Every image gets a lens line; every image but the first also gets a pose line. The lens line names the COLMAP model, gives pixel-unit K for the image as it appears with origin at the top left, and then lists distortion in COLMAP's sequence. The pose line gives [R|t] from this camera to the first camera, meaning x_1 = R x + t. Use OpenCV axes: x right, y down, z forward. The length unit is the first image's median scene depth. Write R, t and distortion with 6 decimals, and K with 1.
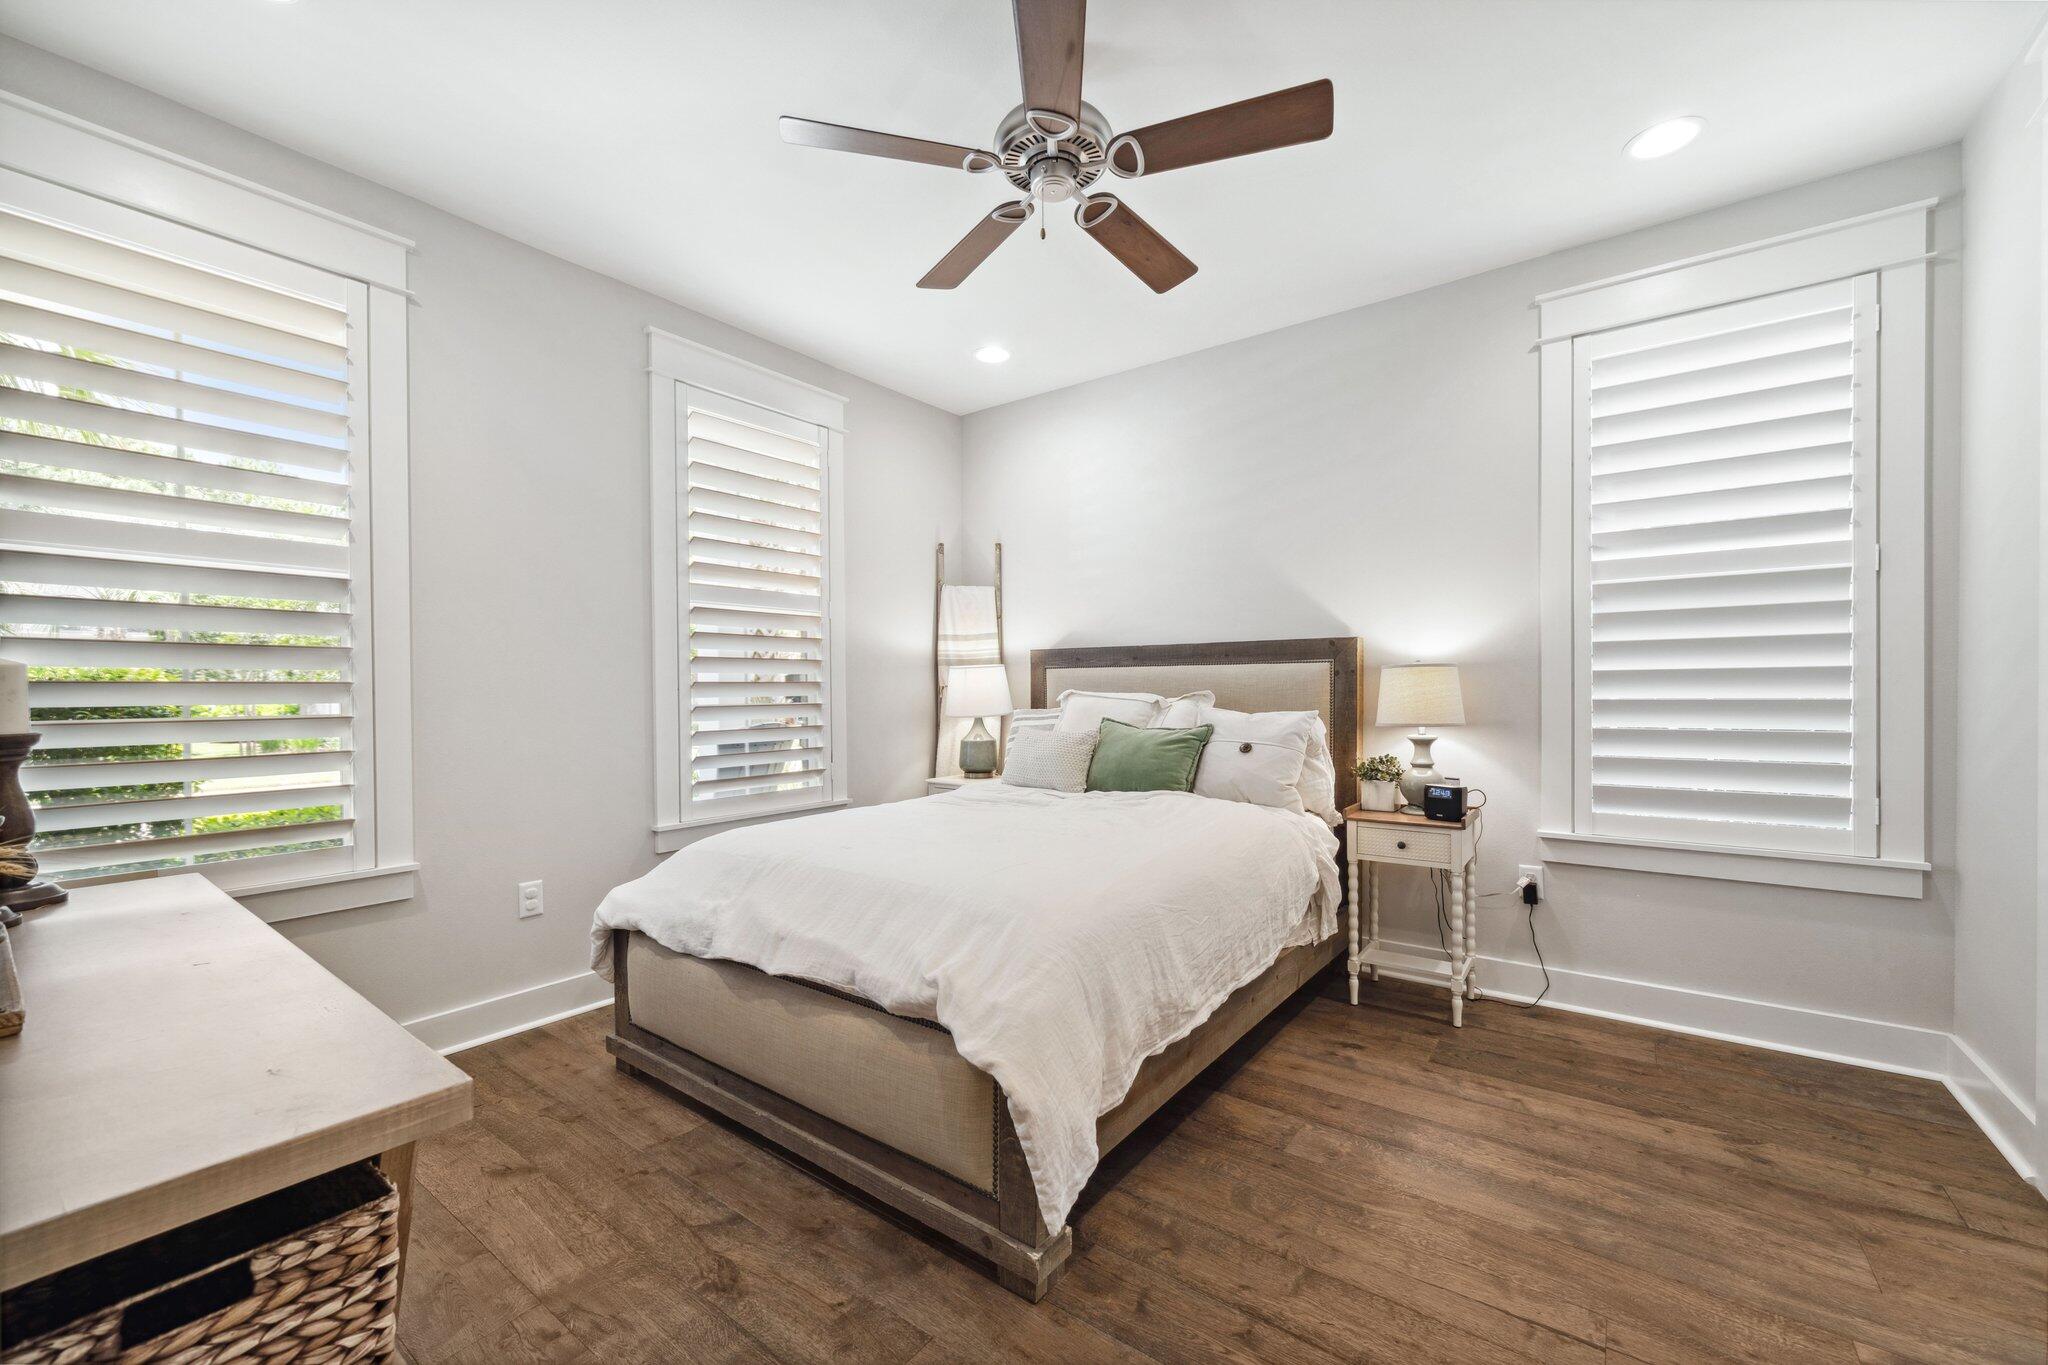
lens RADIAL K [[802.0, 0, 1032.4], [0, 802.0, 697.8], [0, 0, 1]] dist [-0.000329, 0.000013]
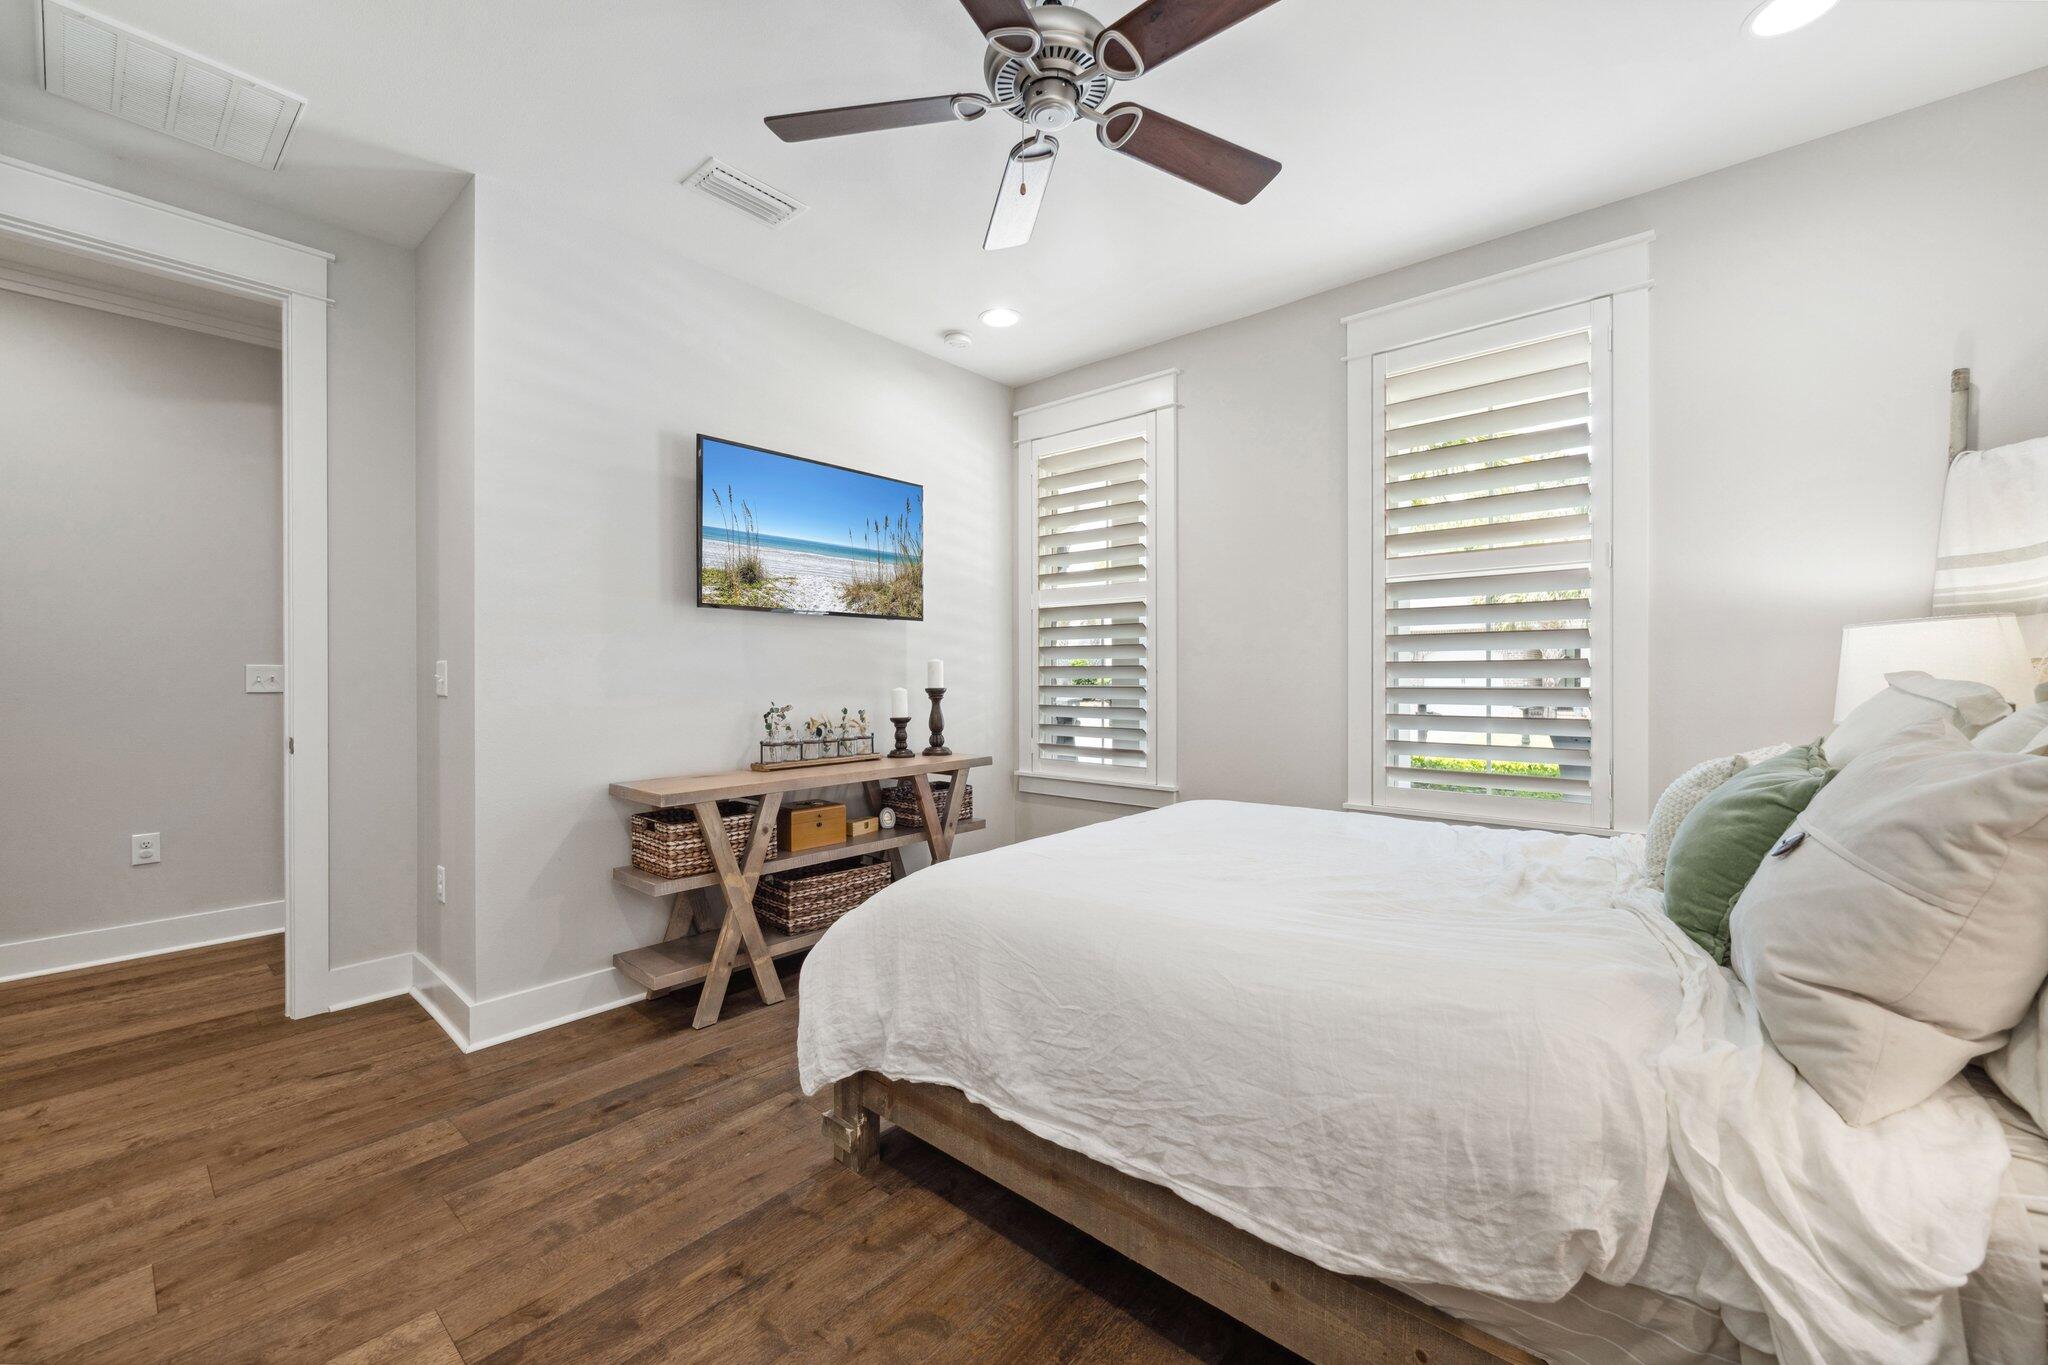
lens RADIAL K [[823.8, 0, 1018.3], [0, 823.8, 676.7], [0, 0, 1]] dist [-0.000510, 0.000141]
pose [[-0.084228, 0.007630, -0.996417, 0.813648], [-0.008839, 0.999926, 0.008404, -0.010272], [0.996407, 0.009515, -0.084155, 0.892983]]
